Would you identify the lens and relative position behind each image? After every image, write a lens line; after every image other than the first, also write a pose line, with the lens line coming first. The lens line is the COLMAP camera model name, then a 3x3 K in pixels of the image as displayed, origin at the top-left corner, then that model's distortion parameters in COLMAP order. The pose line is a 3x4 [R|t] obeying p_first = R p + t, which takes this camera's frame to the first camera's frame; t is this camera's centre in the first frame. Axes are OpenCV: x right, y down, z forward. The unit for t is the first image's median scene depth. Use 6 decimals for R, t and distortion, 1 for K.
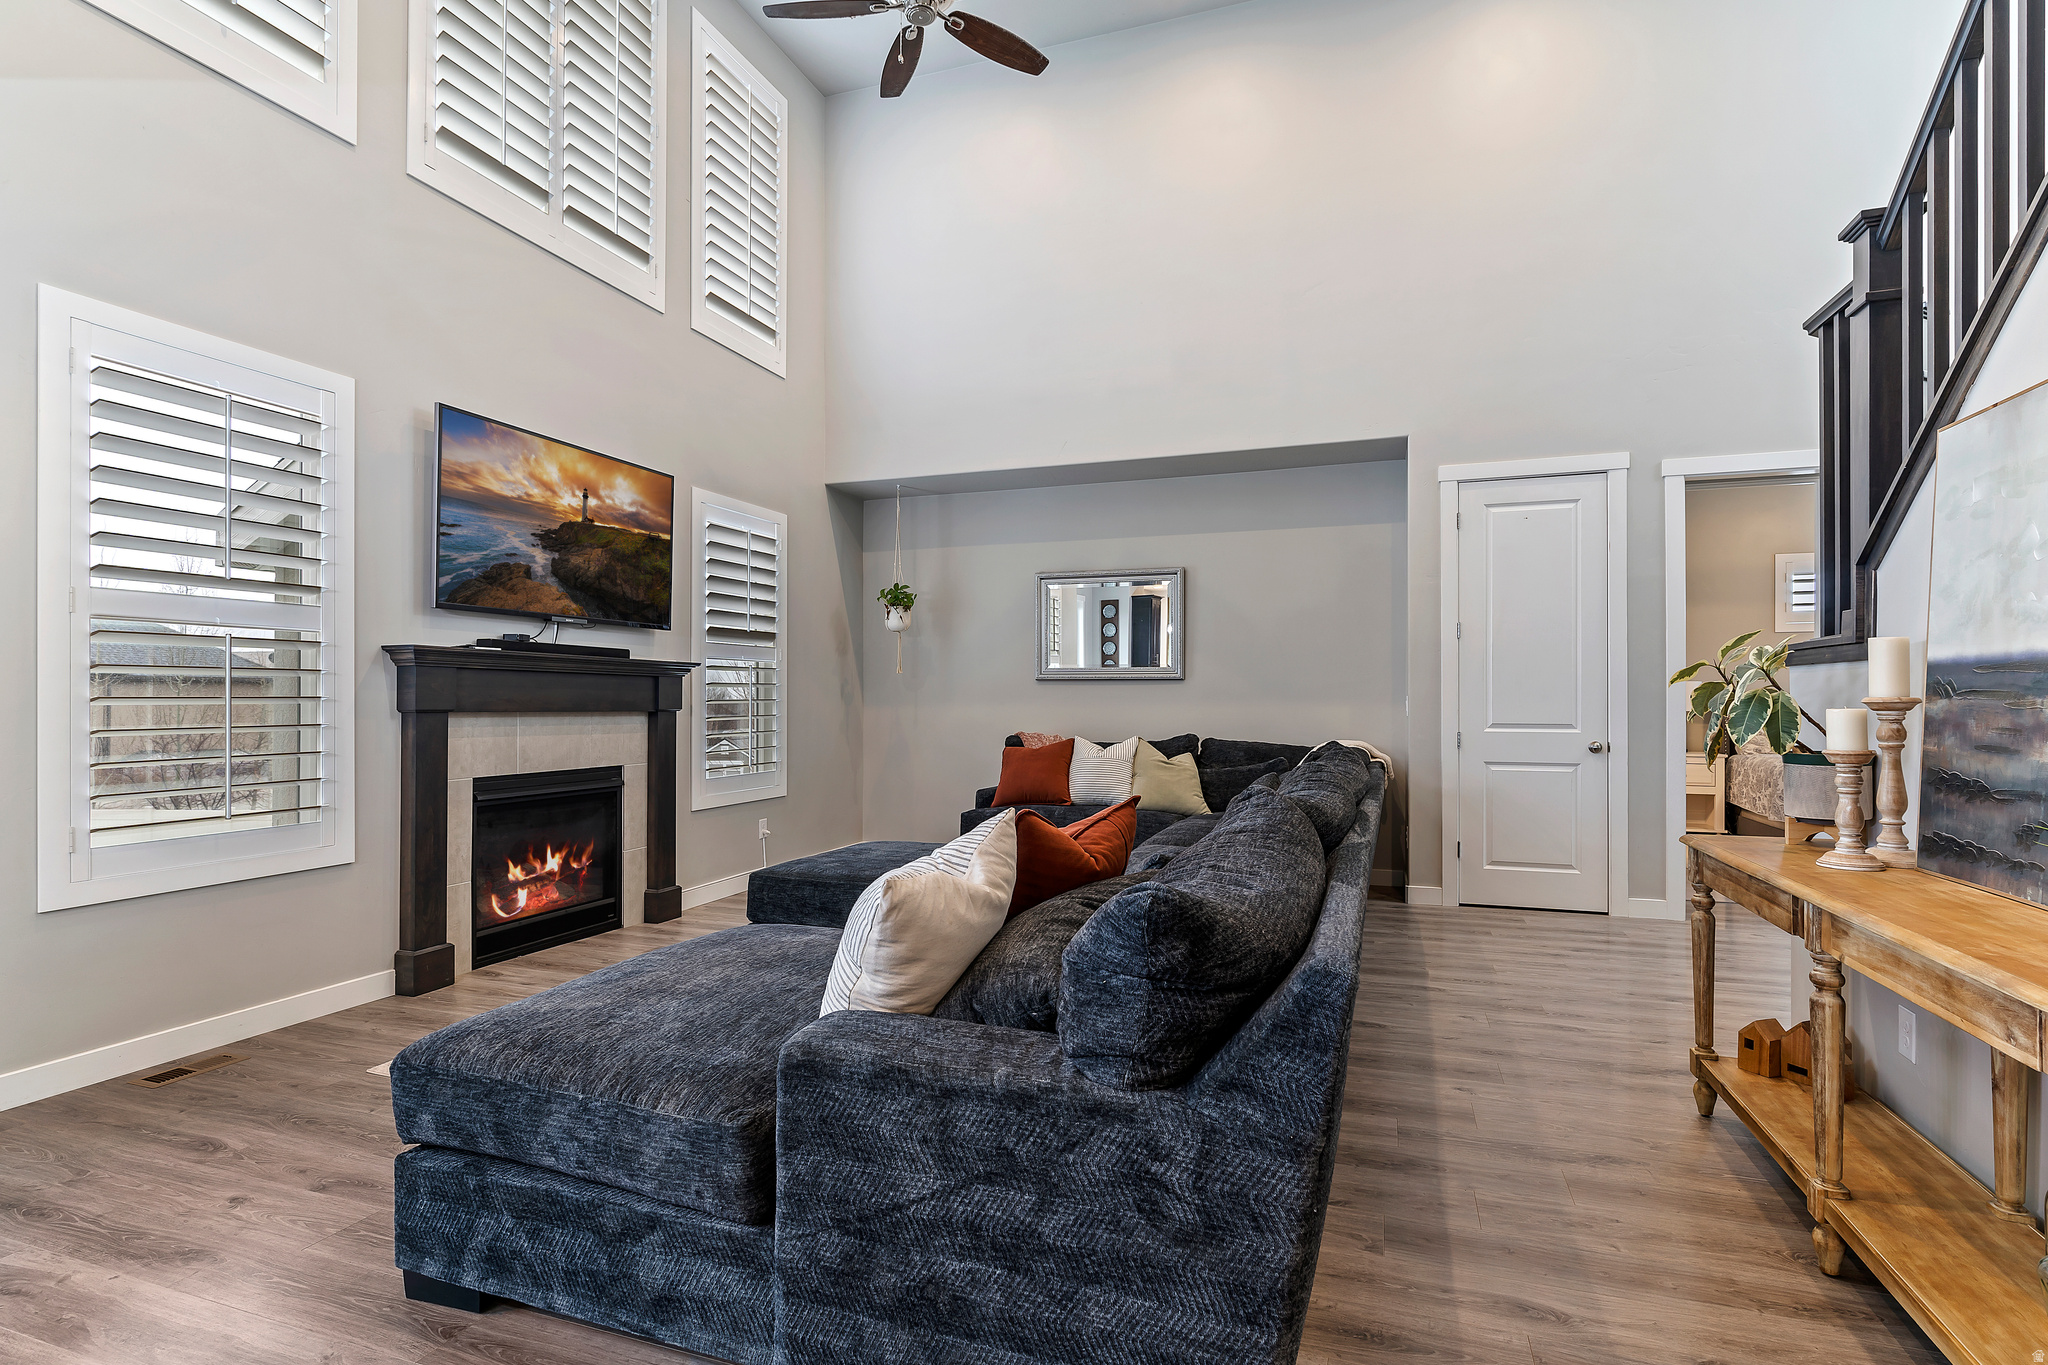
lens RADIAL K [[1005.6, 0, 1024.7], [0, 1005.6, 687.3], [0, 0, 1]] dist [-0.020069, 0.001317]
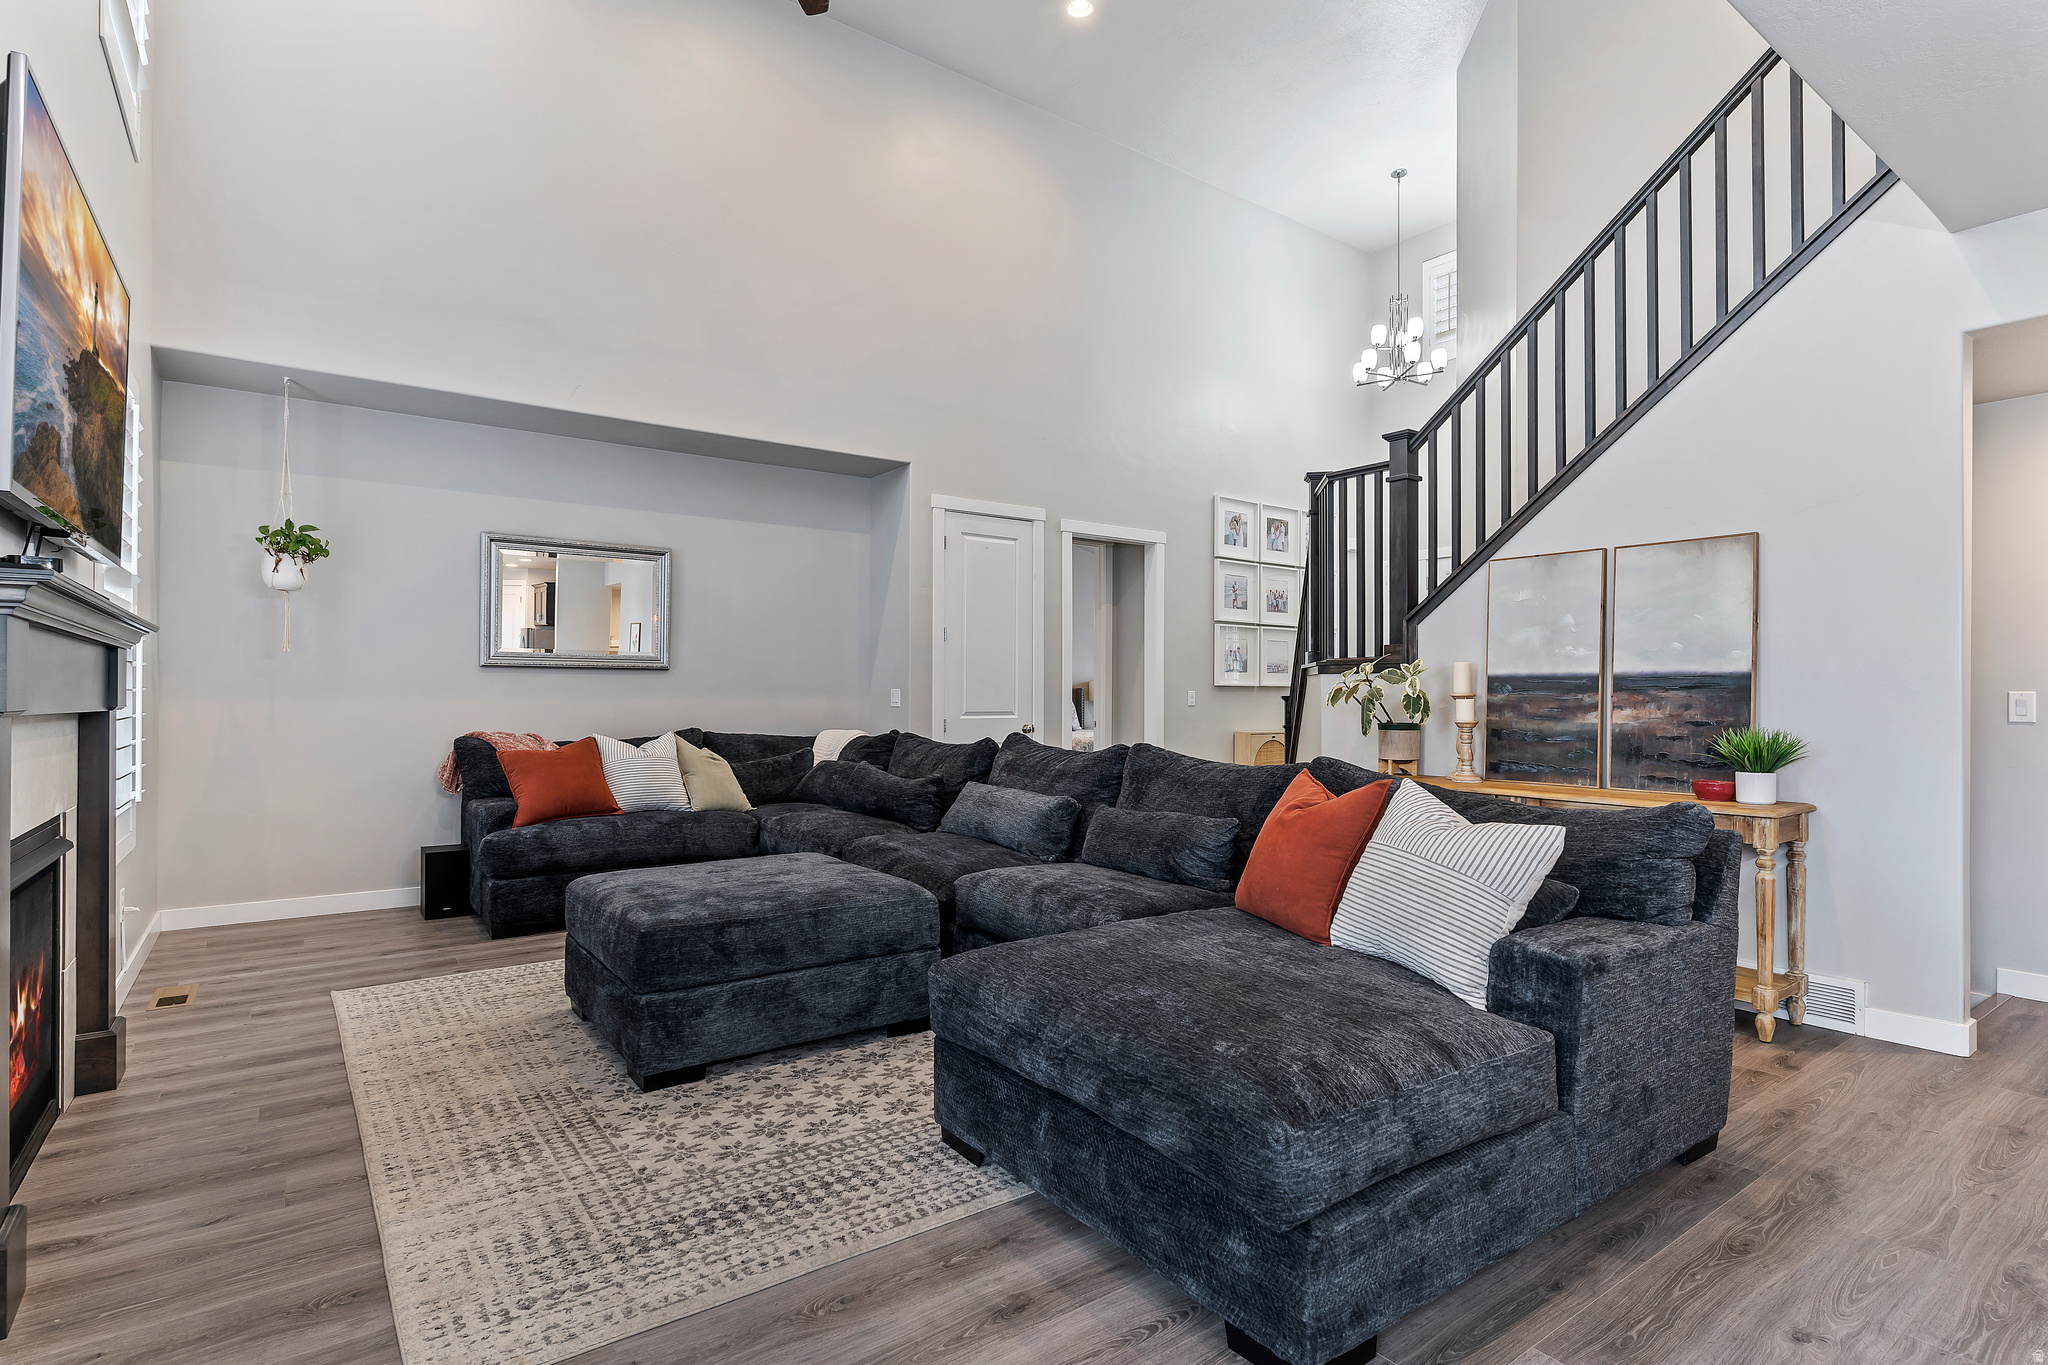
lens RADIAL K [[1005.6, 0, 1028.6], [0, 1005.6, 693.6], [0, 0, 1]] dist [-0.020069, 0.001317]
pose [[0.548983, 0.002171, 0.835831, -0.509277], [-0.013732, 0.999885, 0.006422, 0.004103], [-0.835721, -0.015003, 0.548949, 0.256206]]
